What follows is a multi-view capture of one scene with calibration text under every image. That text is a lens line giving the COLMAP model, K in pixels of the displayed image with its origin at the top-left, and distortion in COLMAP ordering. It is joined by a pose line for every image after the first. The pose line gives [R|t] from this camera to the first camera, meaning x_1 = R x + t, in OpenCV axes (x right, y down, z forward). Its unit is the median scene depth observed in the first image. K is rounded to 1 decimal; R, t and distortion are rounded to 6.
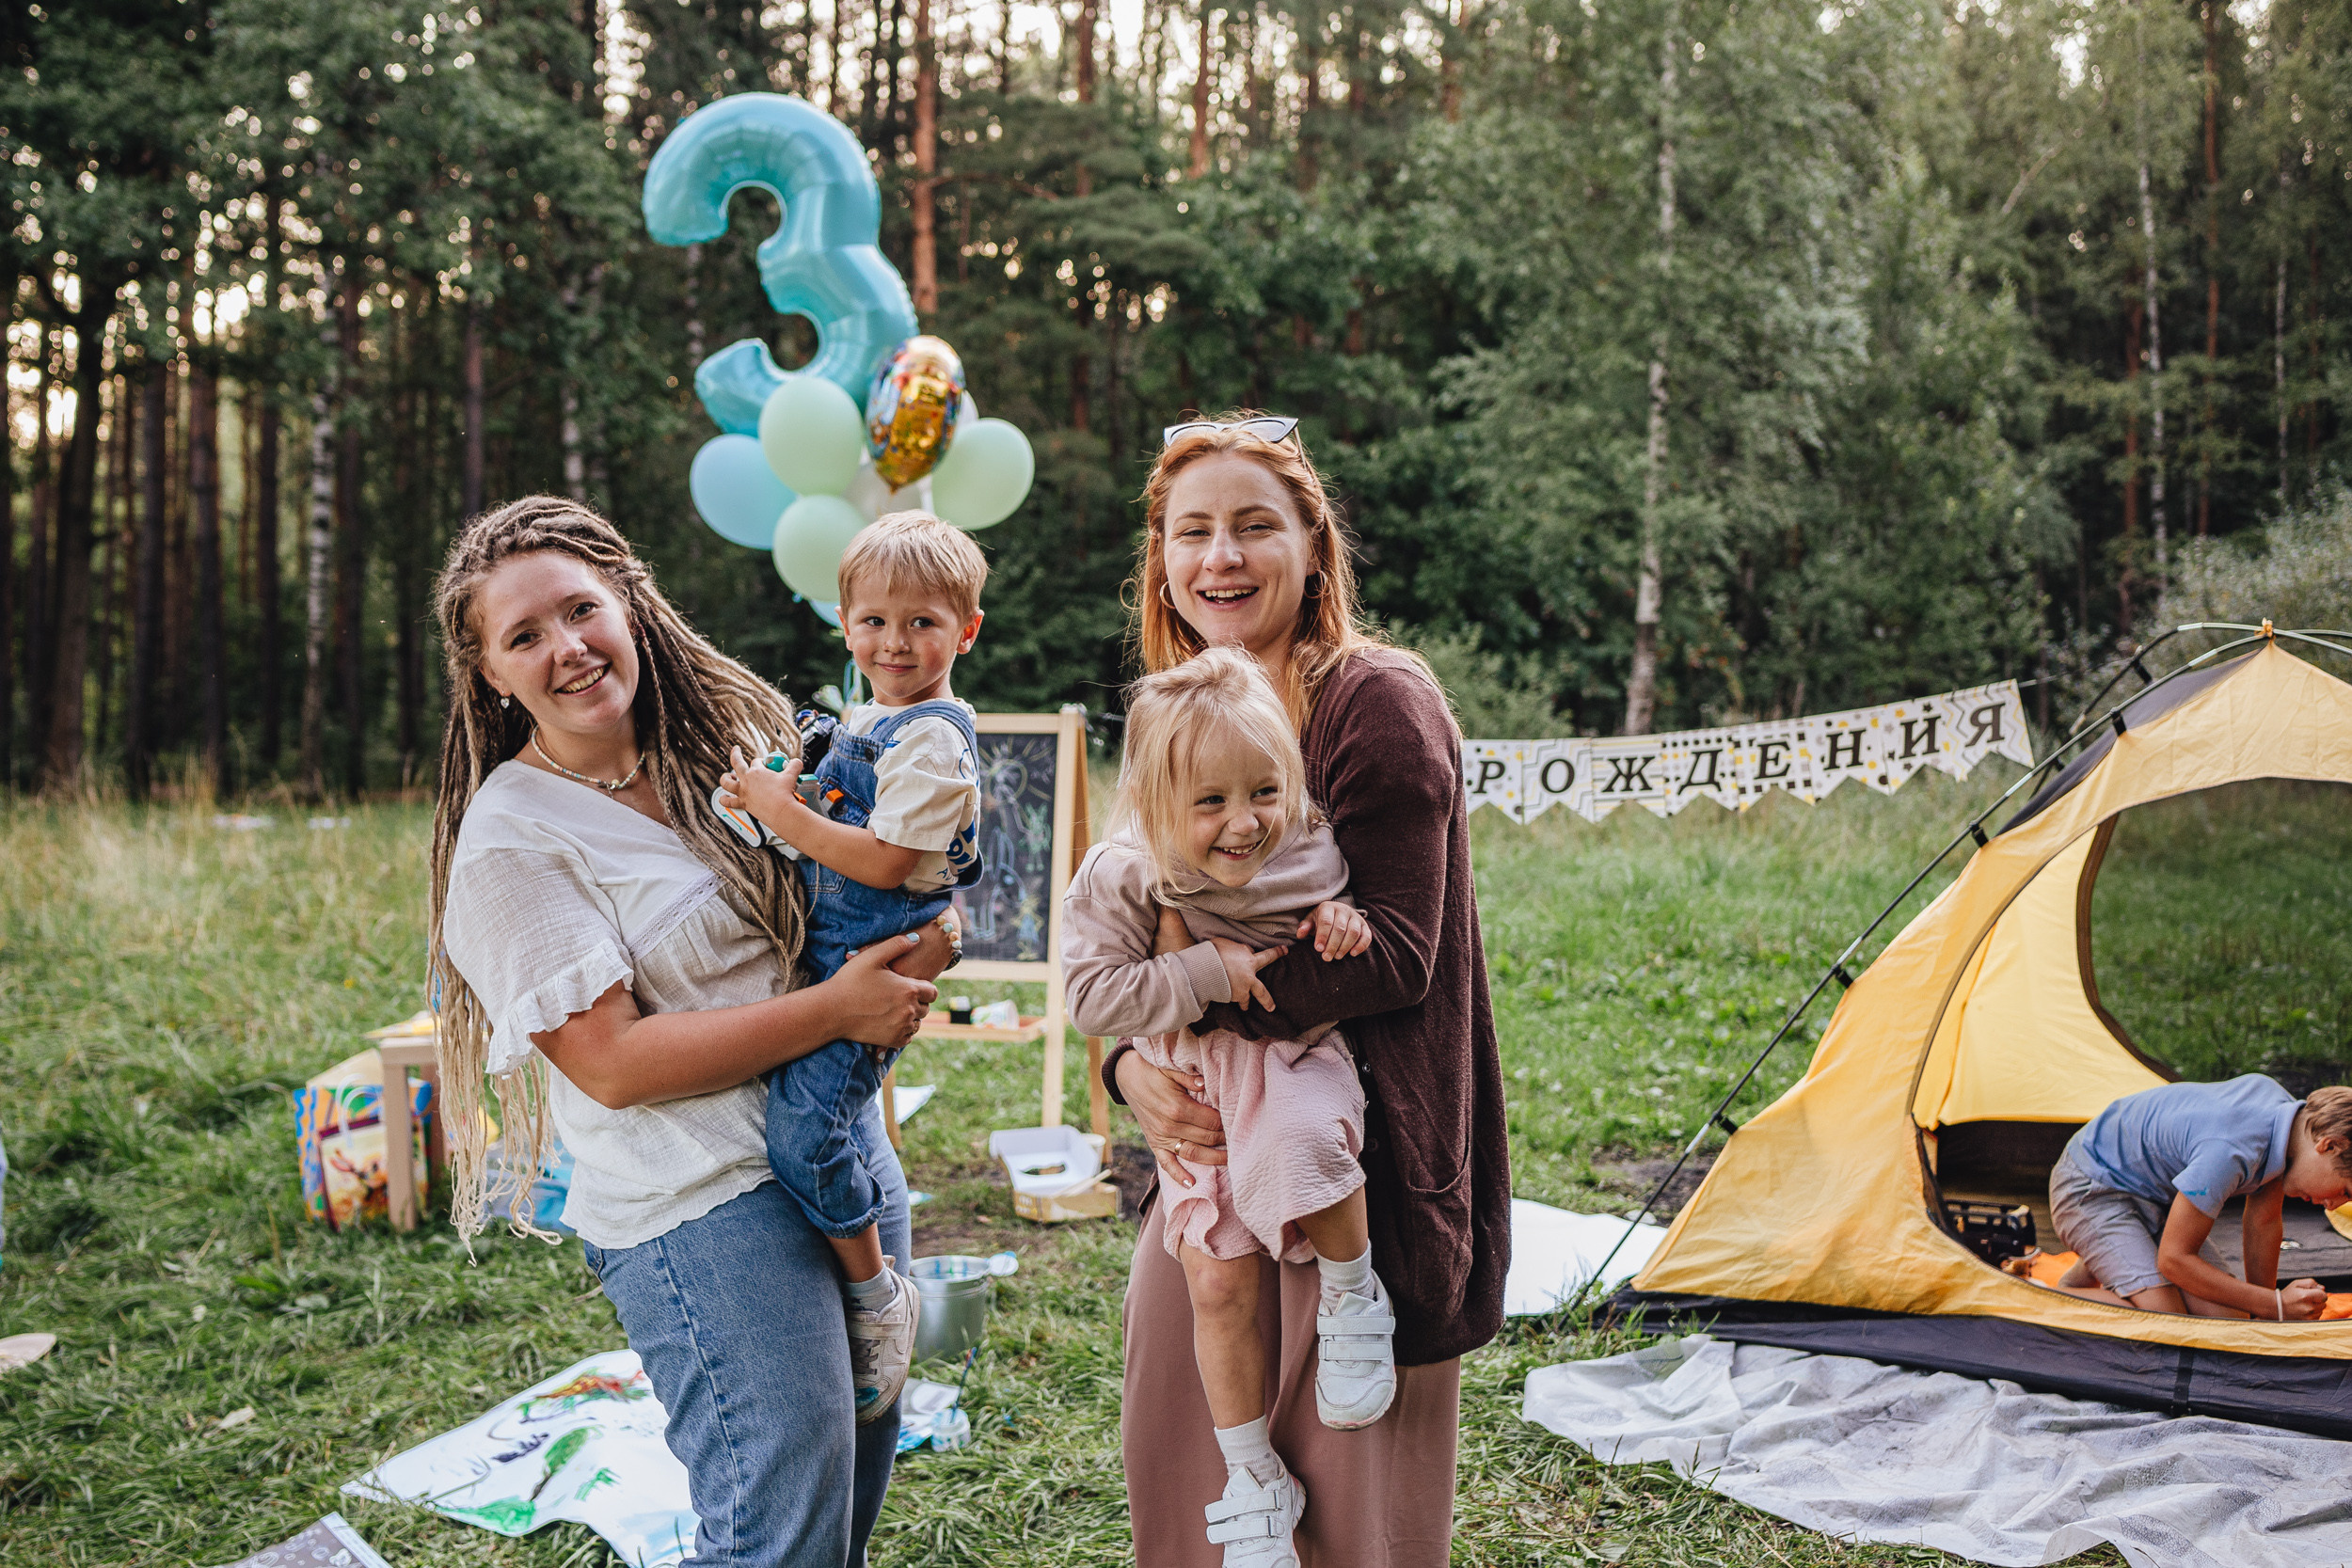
lens RADIAL K [[2405.6, 0, 1176.0], [0, 2405.6, 784.0], [0, 0, 1]] dist [-0.030867, 0.030173]
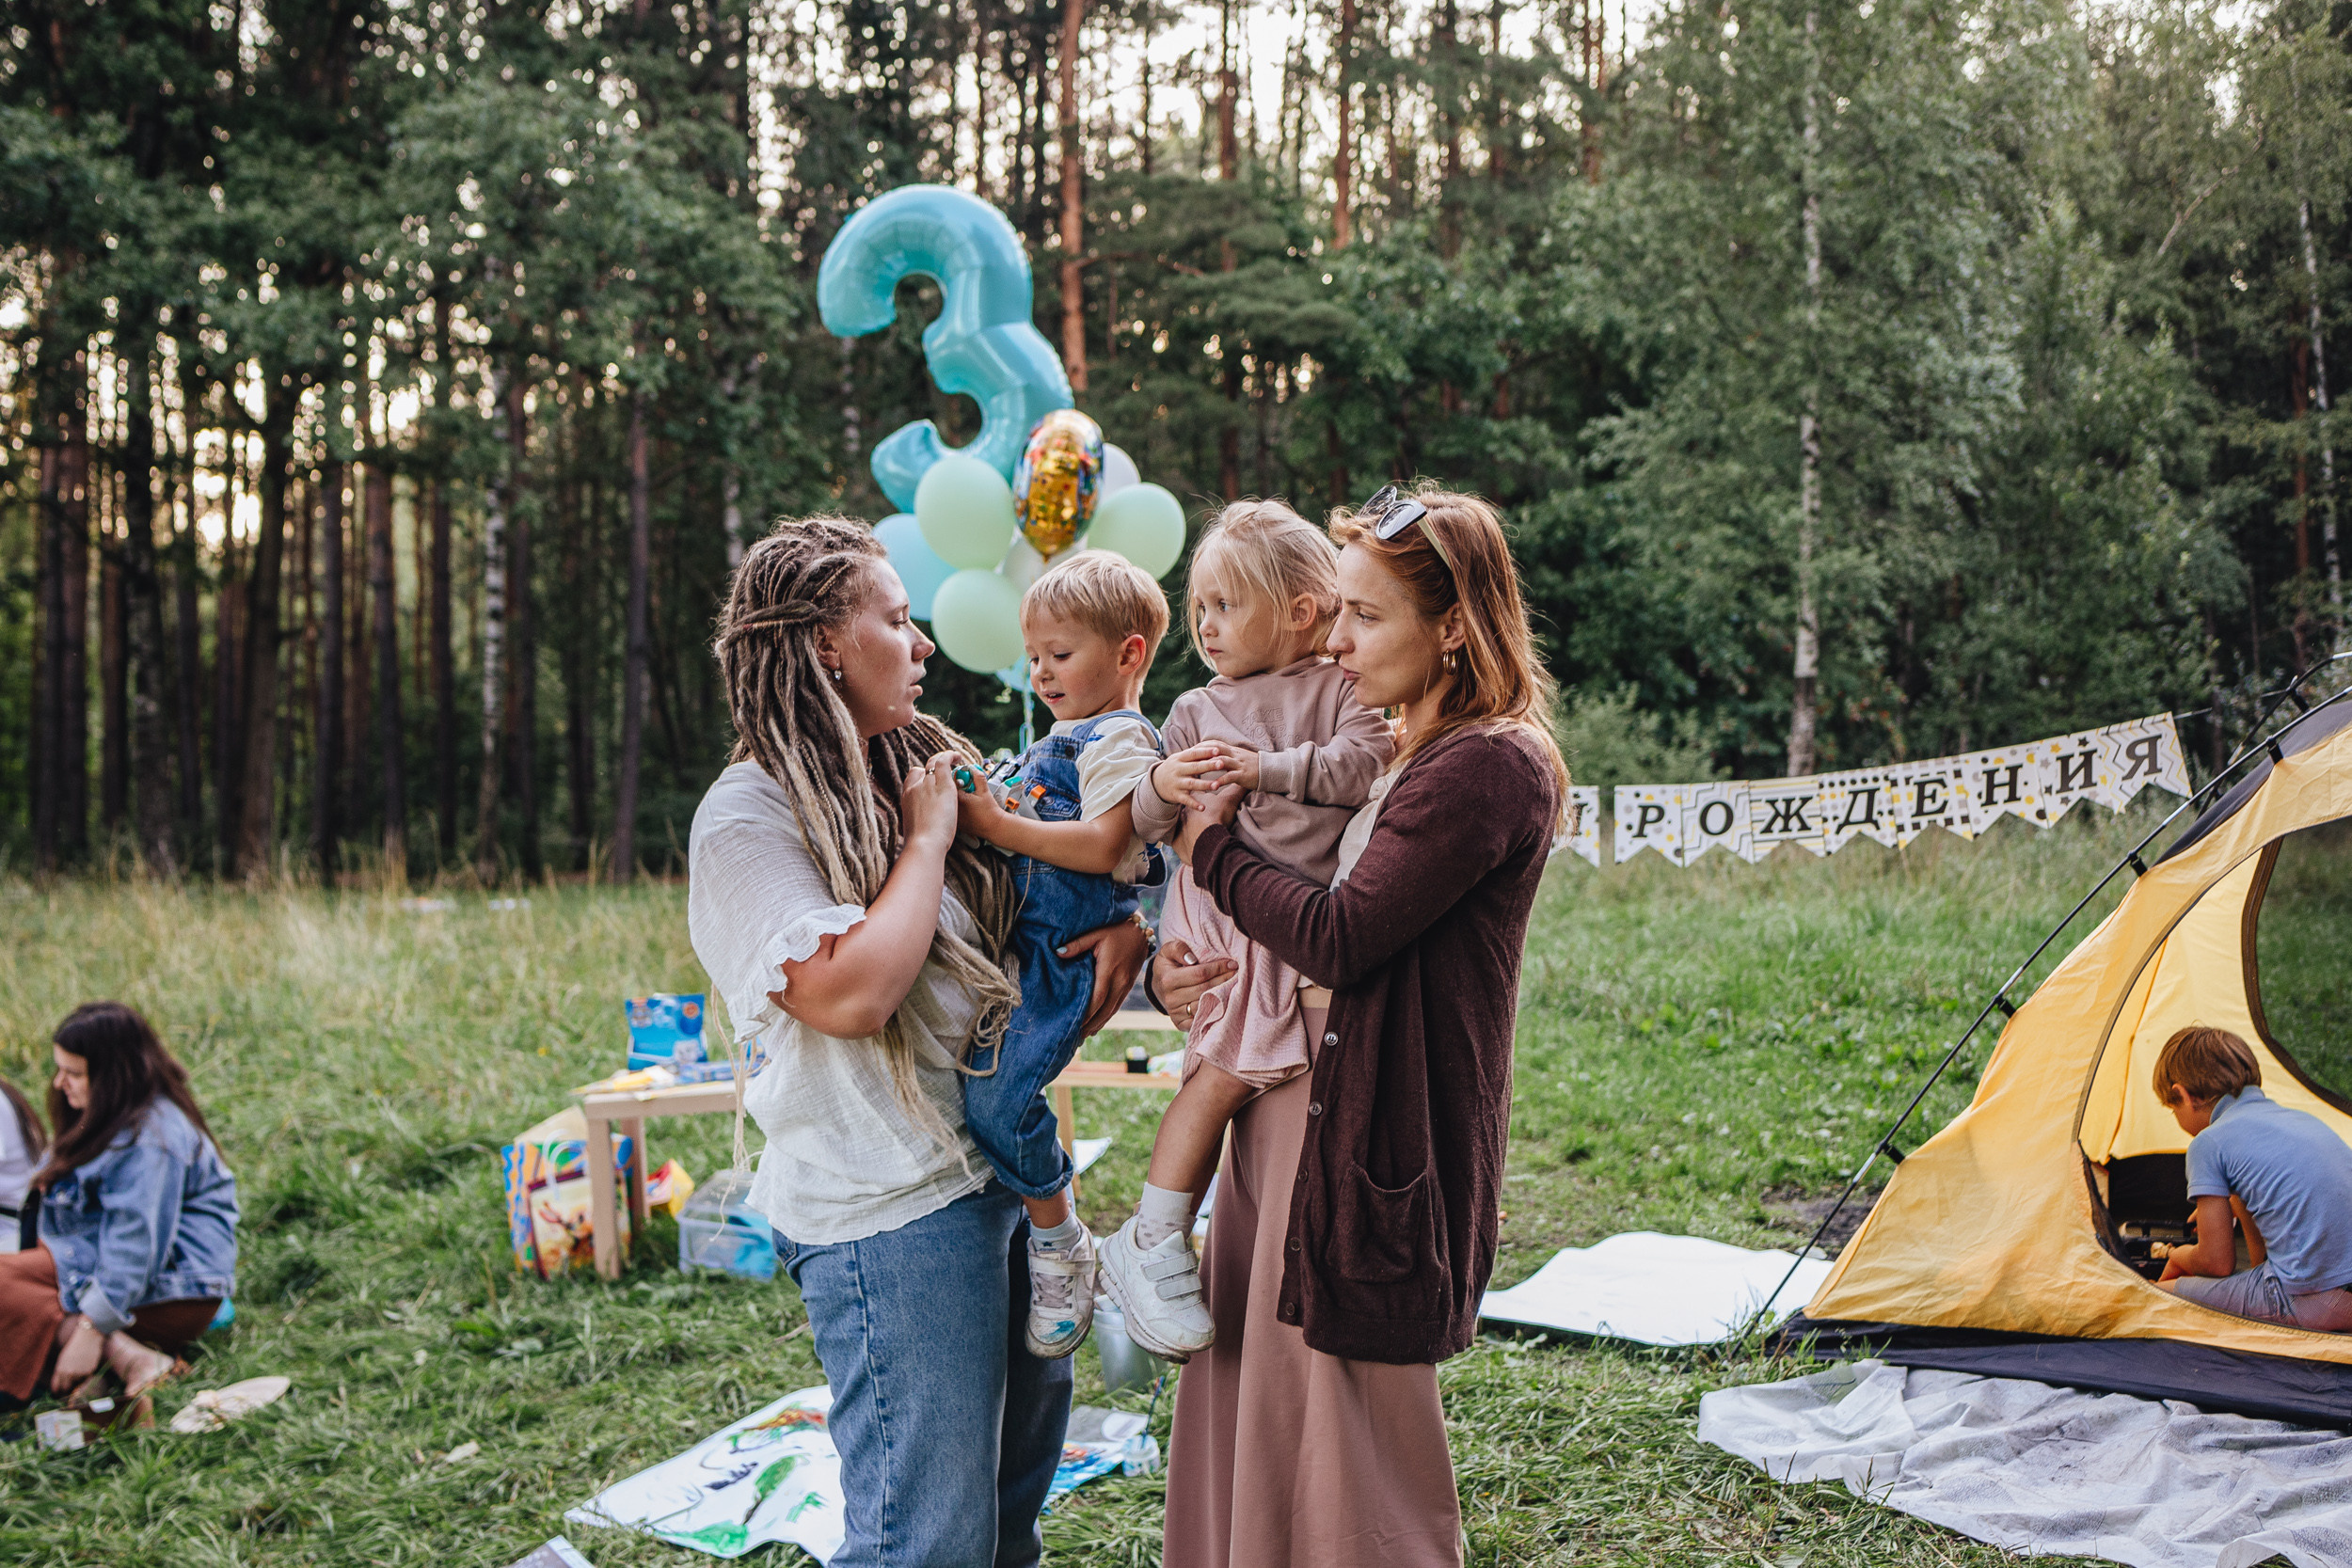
lens RADIAL K [[2408.2, 0, 1173.8], [0, 2408.2, 779.3], [0, 0, 1]] dist [-0.044360, 0.046505]
pose [[0.997600, -0.023320, -0.065196, -0.000853], [0.021252, 0.999254, -0.032243, 0.001738], [0.065900, 0.030780, 0.997351, -0.006869]]
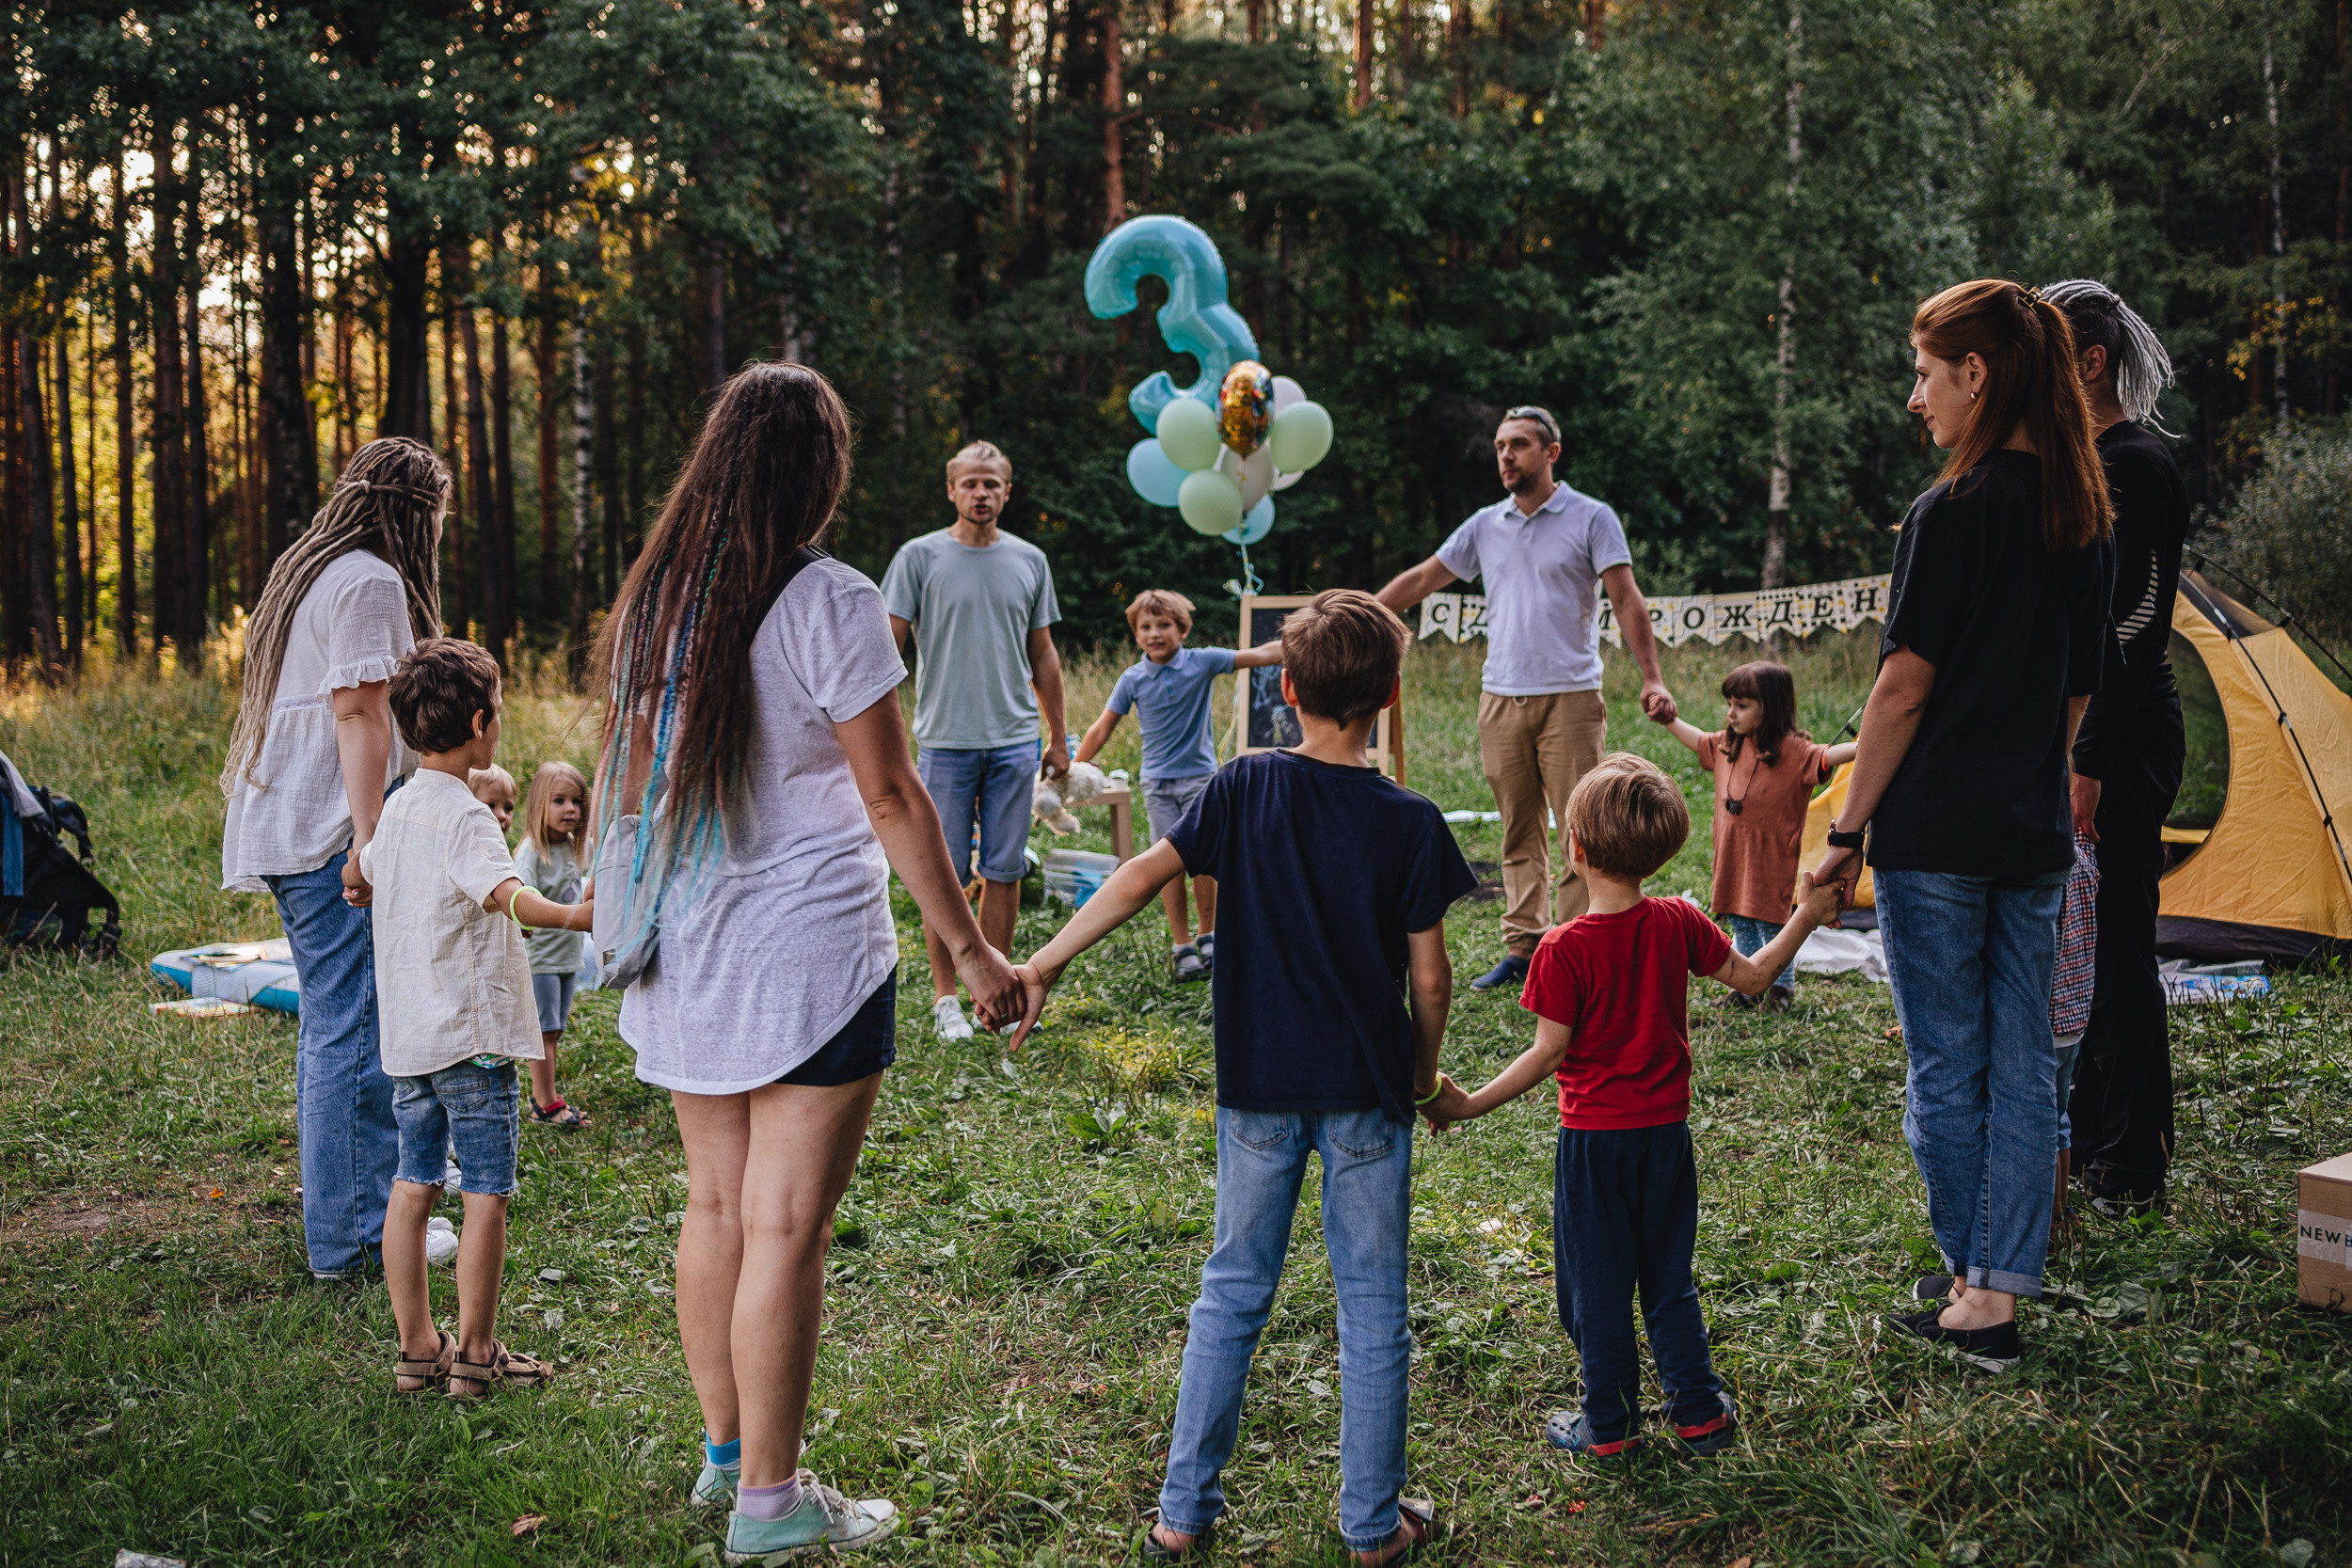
lens RADIAL K [[2381.5, 0, 1176.0], [0, 2381.5, 784.0], [0, 0, 1]] dist [-0.023039, -0.000745]
pose [[0.998085, -0.013576, -0.060350, -0.022130], [0.016315, 0.998848, 0.045135, 0.006734], [0.059668, -0.046033, 0.997156, -0.145998]]
